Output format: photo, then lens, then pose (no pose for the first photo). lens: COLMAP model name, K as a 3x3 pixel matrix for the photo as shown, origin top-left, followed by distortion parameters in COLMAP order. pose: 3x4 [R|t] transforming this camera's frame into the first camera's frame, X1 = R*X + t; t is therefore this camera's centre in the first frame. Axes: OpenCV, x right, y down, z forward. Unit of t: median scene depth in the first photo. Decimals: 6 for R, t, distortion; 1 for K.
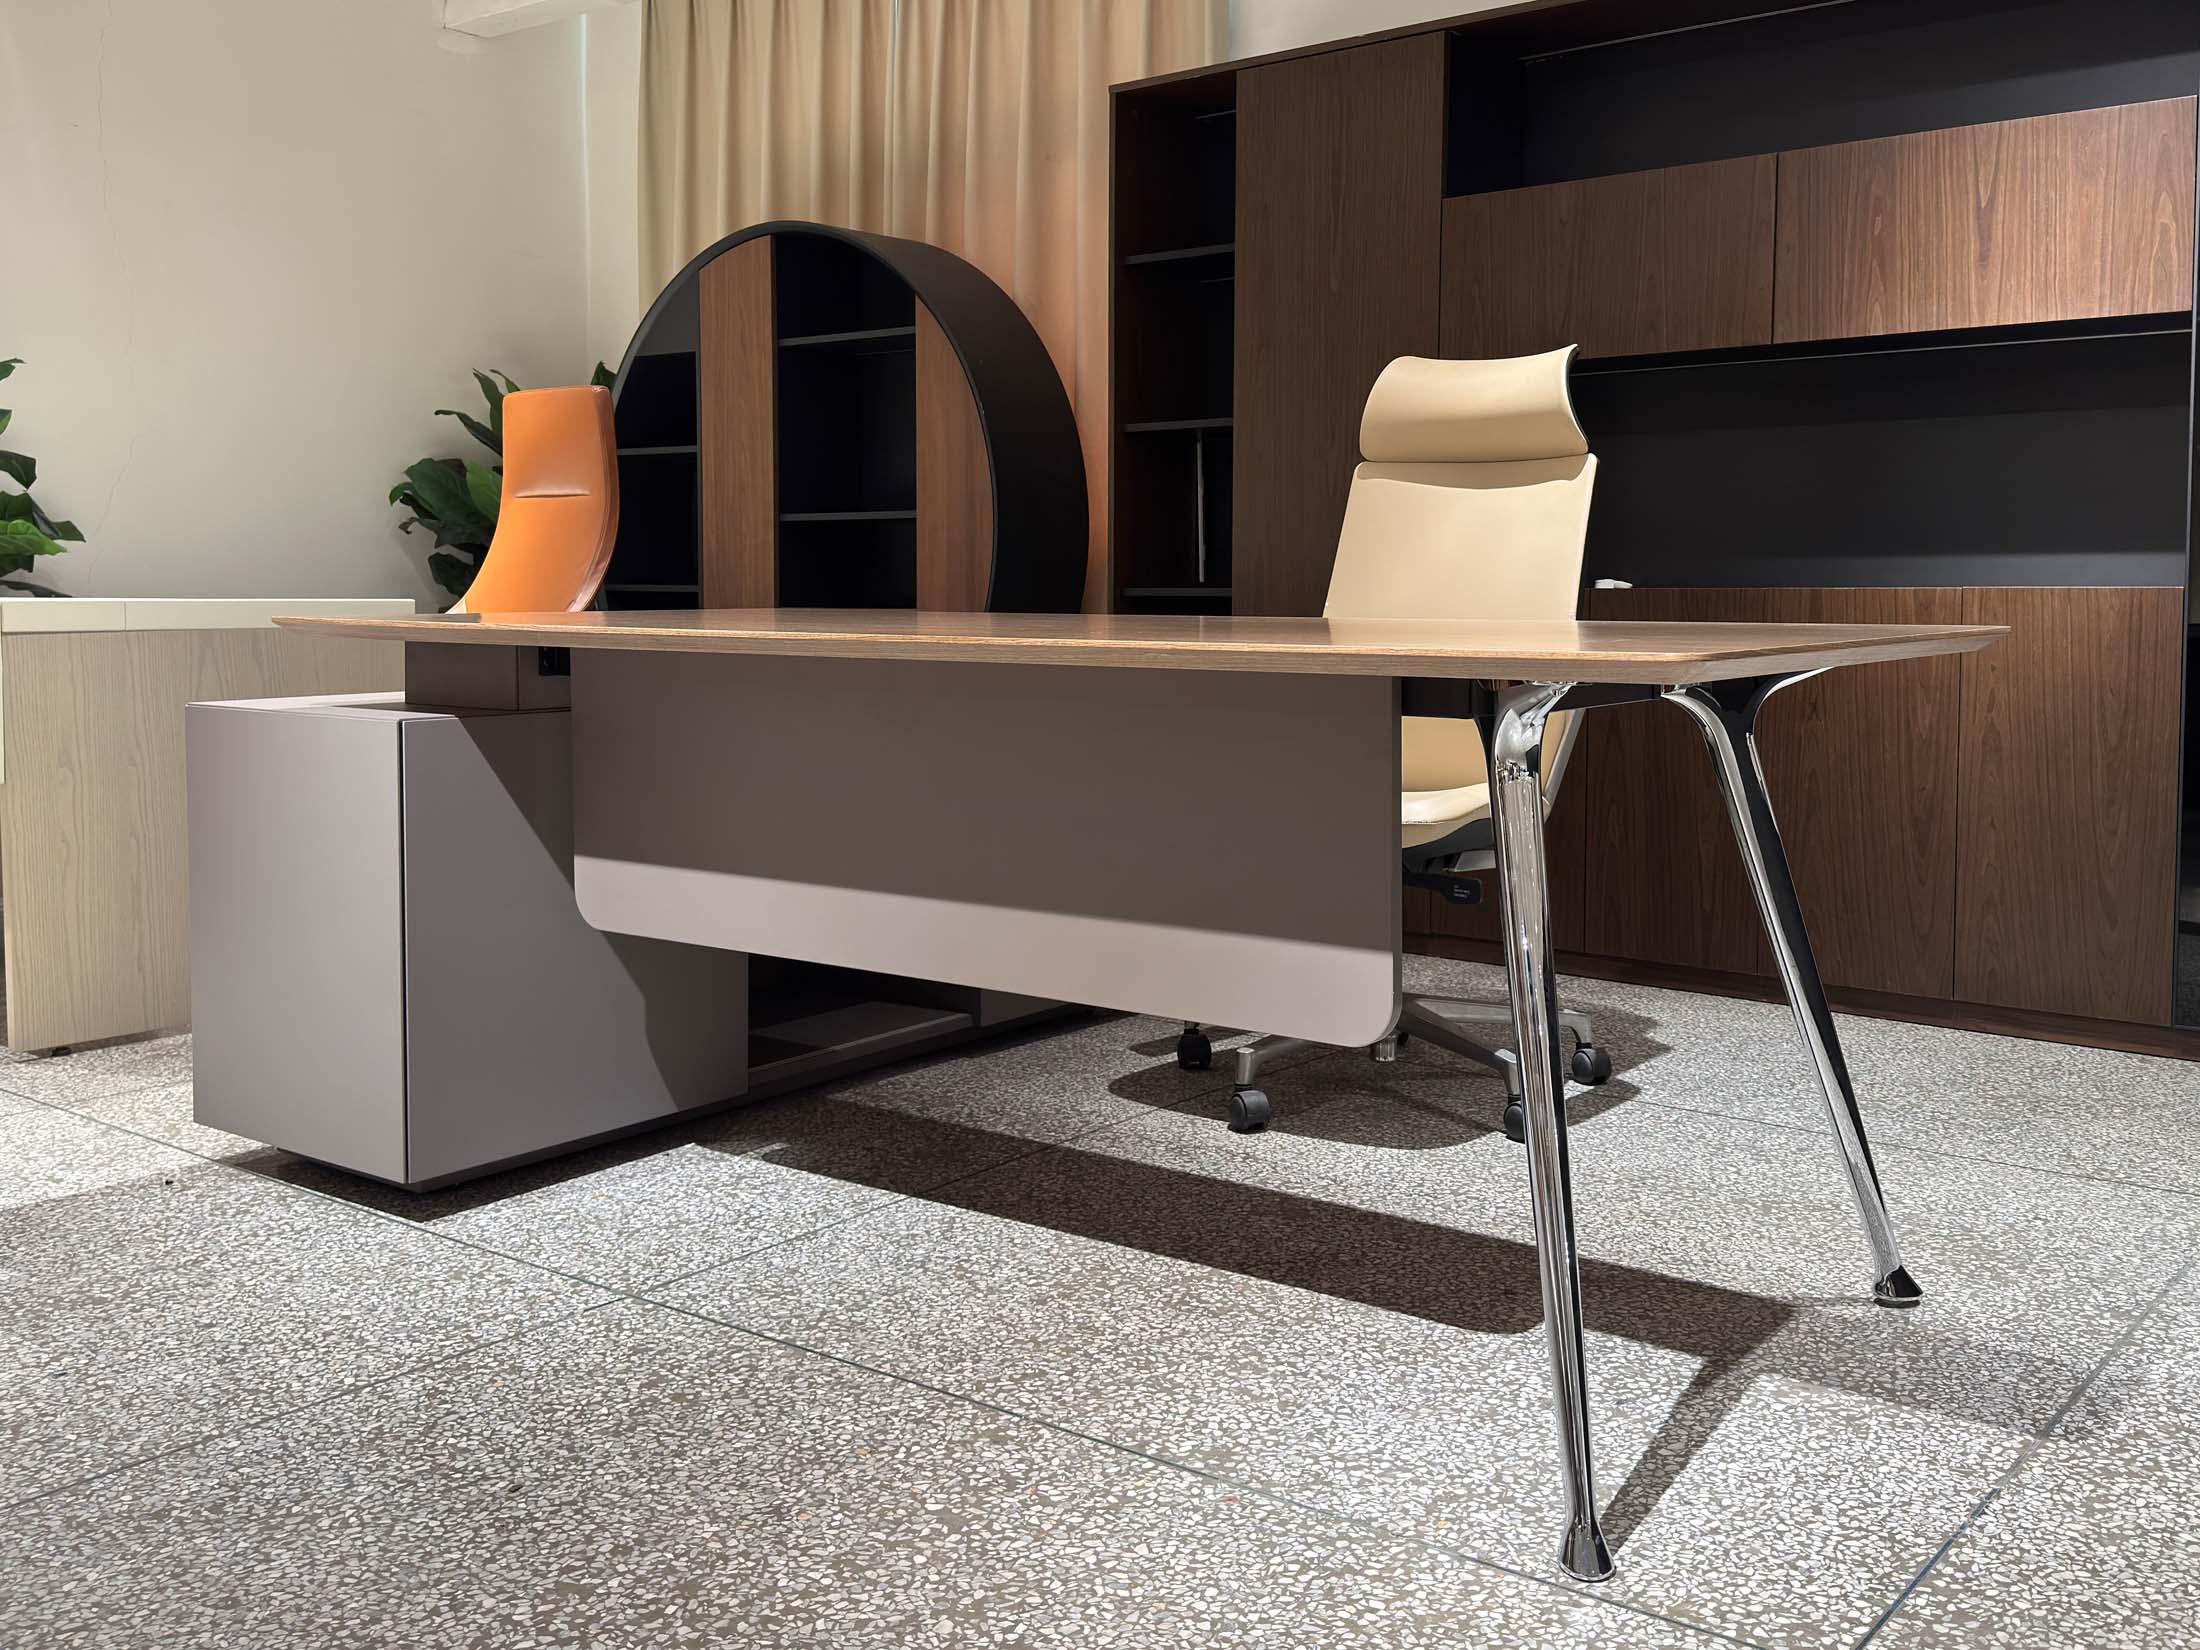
lens RADIAL K [[1938.7, 0, 1359.2], [0, 1938.7, 702.0], [0, 0, 1]] dist [0.037000, -0.054708]
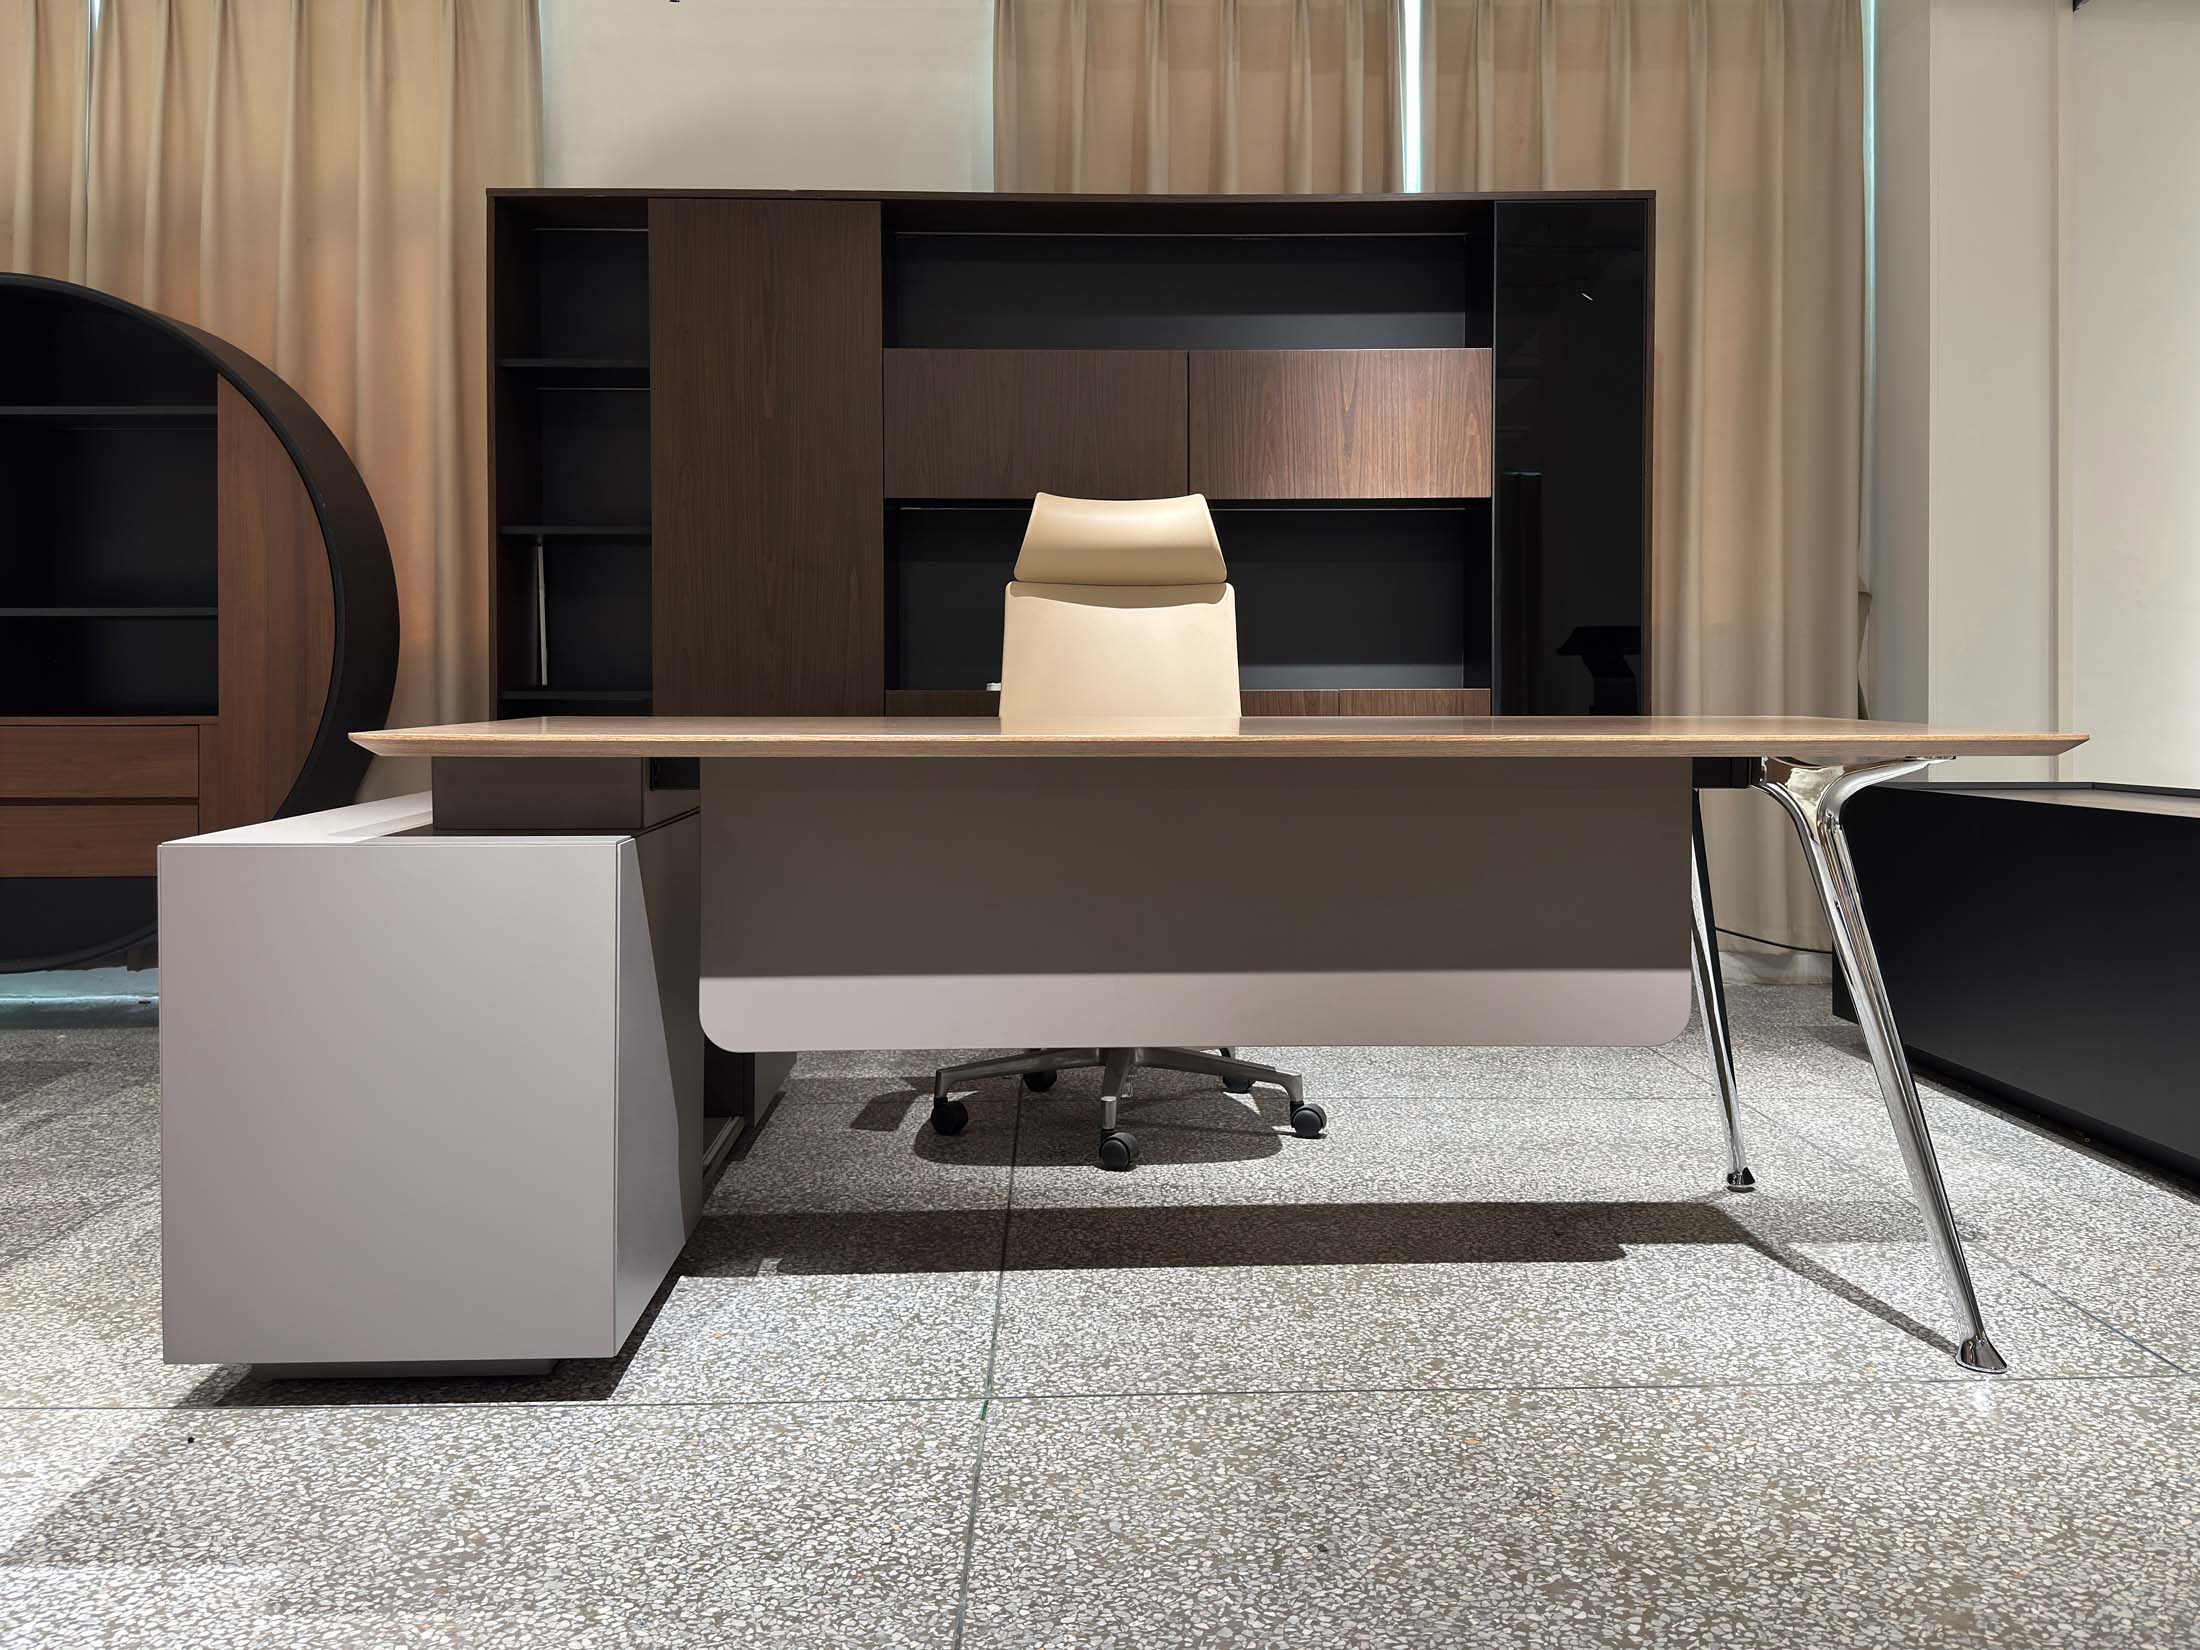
lens RADIAL K [[1698.2, 0, 1175.2], [0, 1698.2, 687.5], [0, 0, 1]] dist [0.020734, -0.028736]
pose [[0.809454, 0.000994, 0.587183, -0.832125], [0.032934, 0.998347, -0.047092, -0.016276], [-0.586260, 0.057457, 0.808083, 0.220855]]
